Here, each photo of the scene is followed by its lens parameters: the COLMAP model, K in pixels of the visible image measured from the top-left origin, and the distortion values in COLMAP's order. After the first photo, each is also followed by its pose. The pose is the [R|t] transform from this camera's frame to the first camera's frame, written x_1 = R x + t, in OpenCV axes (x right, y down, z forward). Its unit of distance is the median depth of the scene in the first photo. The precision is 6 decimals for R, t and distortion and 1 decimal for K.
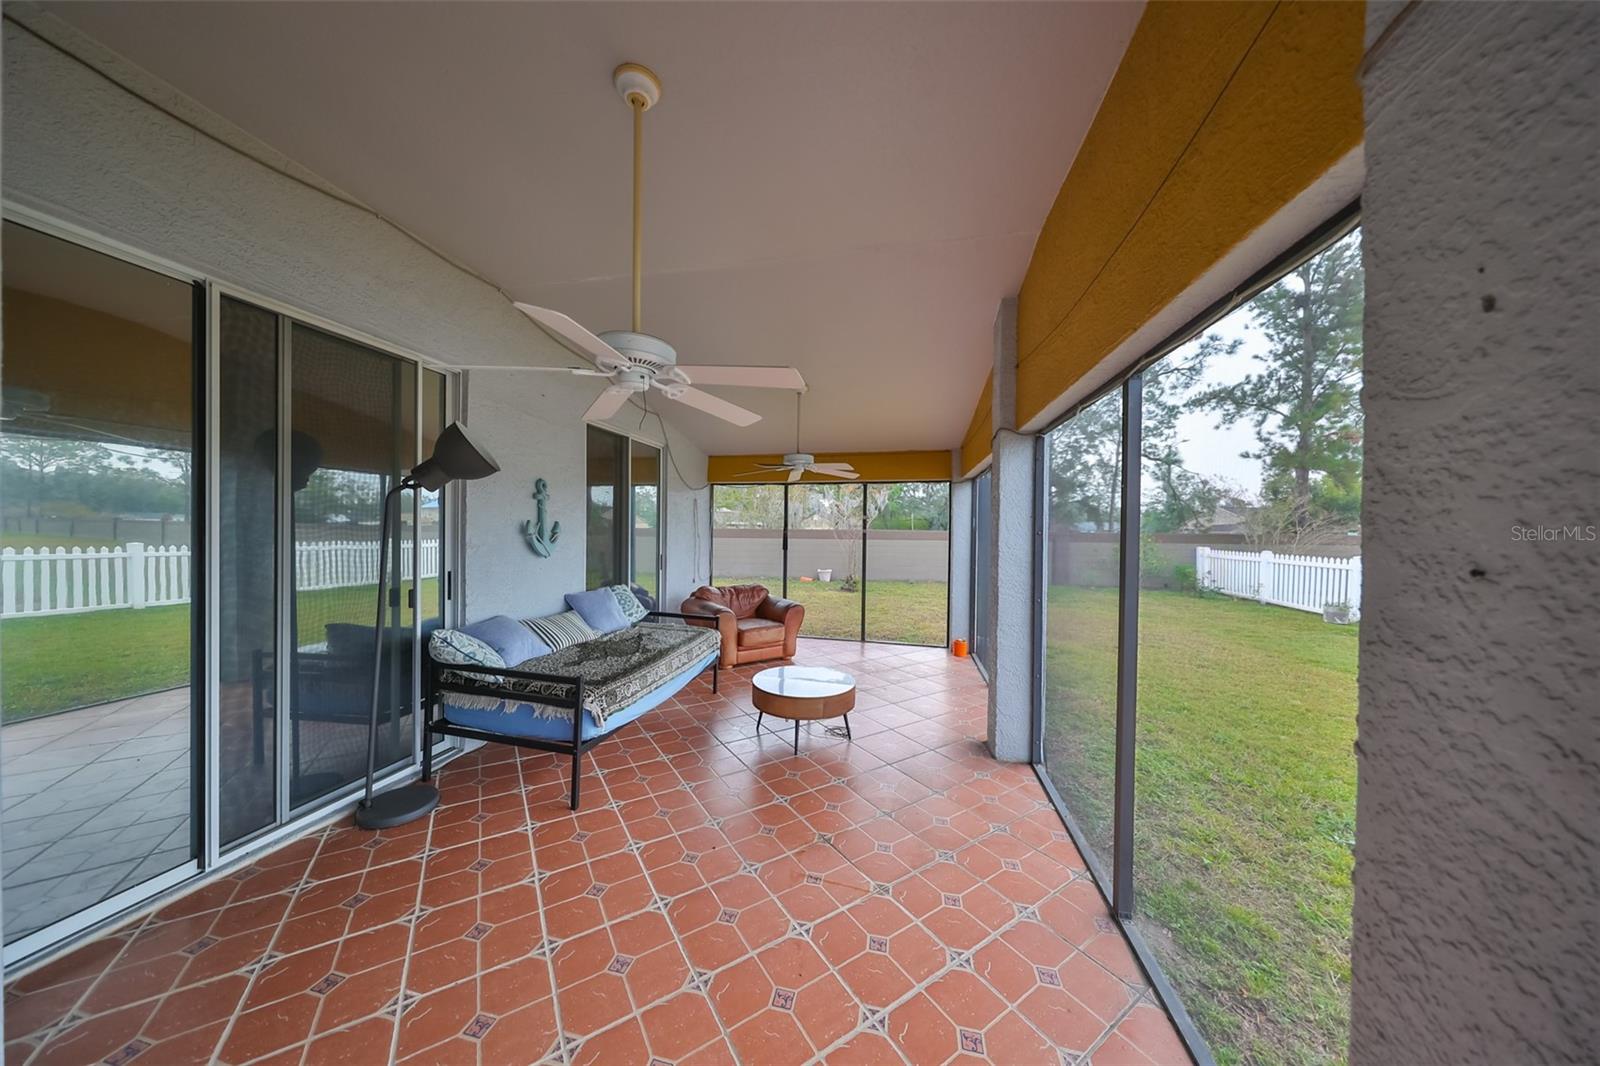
lens RADIAL K [[490.6, 0, 796.4], [0, 490.6, 535.4], [0, 0, 1]] dist [0.000088, -0.000094]
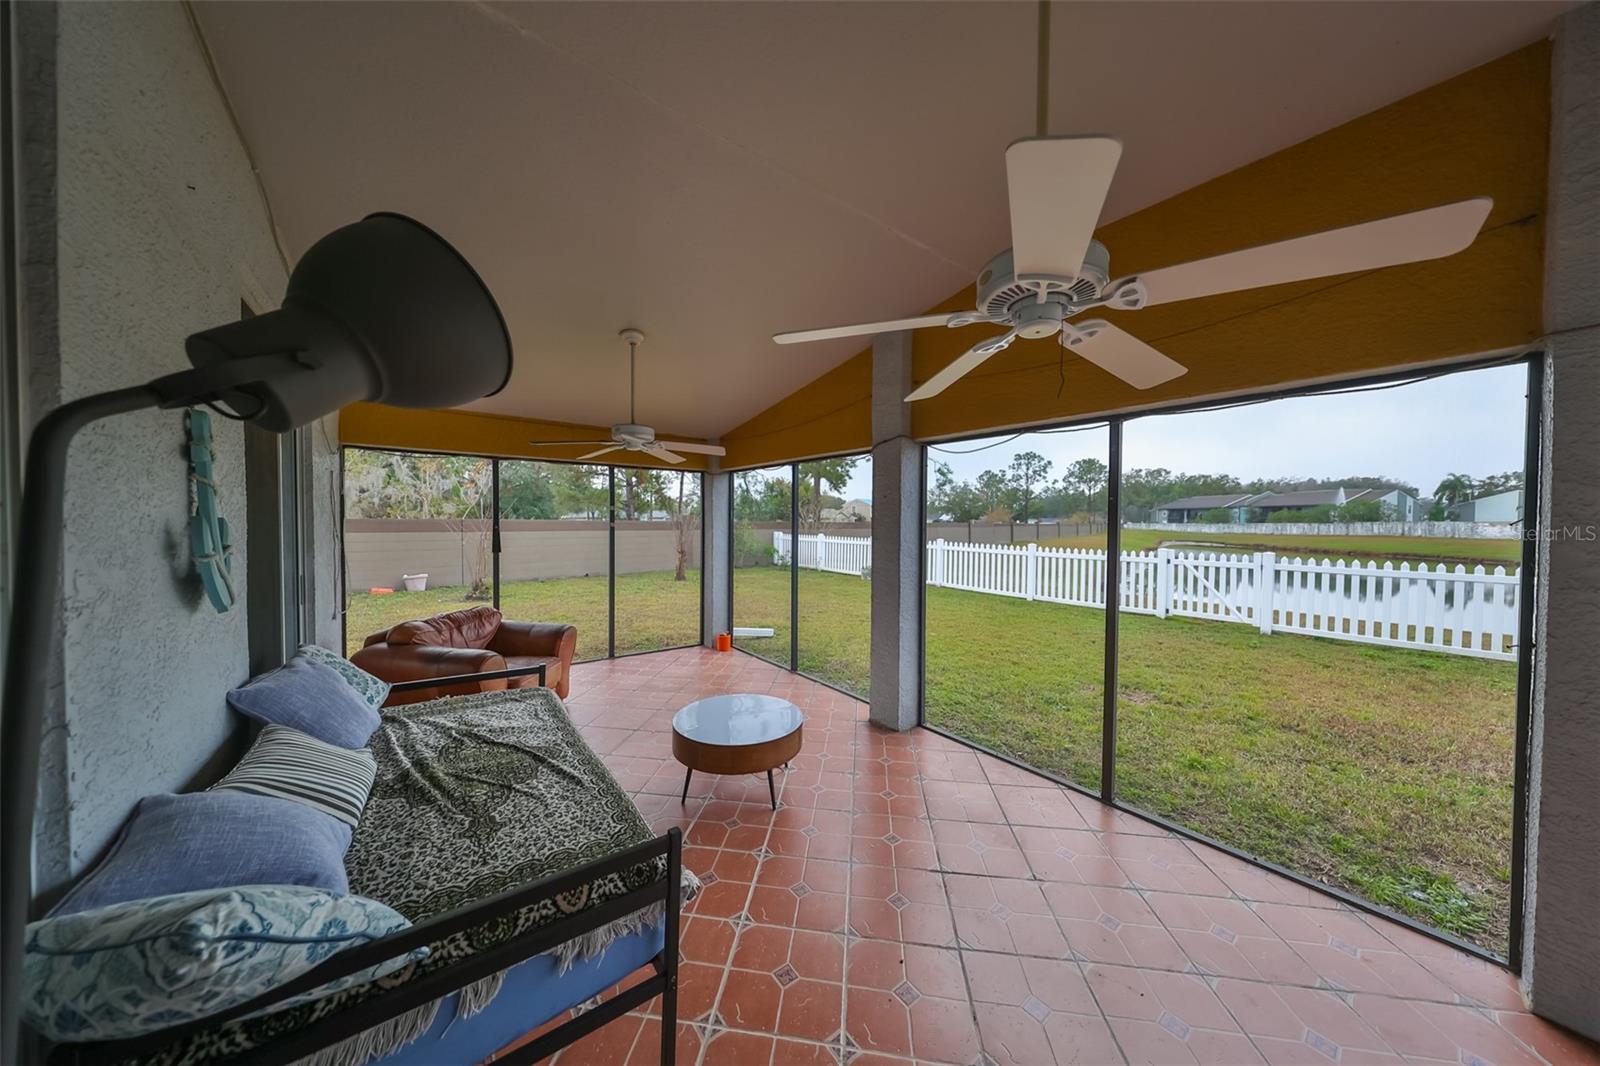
lens RADIAL K [[490.6, 0, 799.1], [0, 490.6, 533.4], [0, 0, 1]] dist [0.000088, -0.000094]
pose [[0.647848, -0.024433, 0.761378, -0.317501], [0.007610, 0.999643, 0.025604, -0.014778], [-0.761732, -0.010793, 0.647803, 0.245456]]
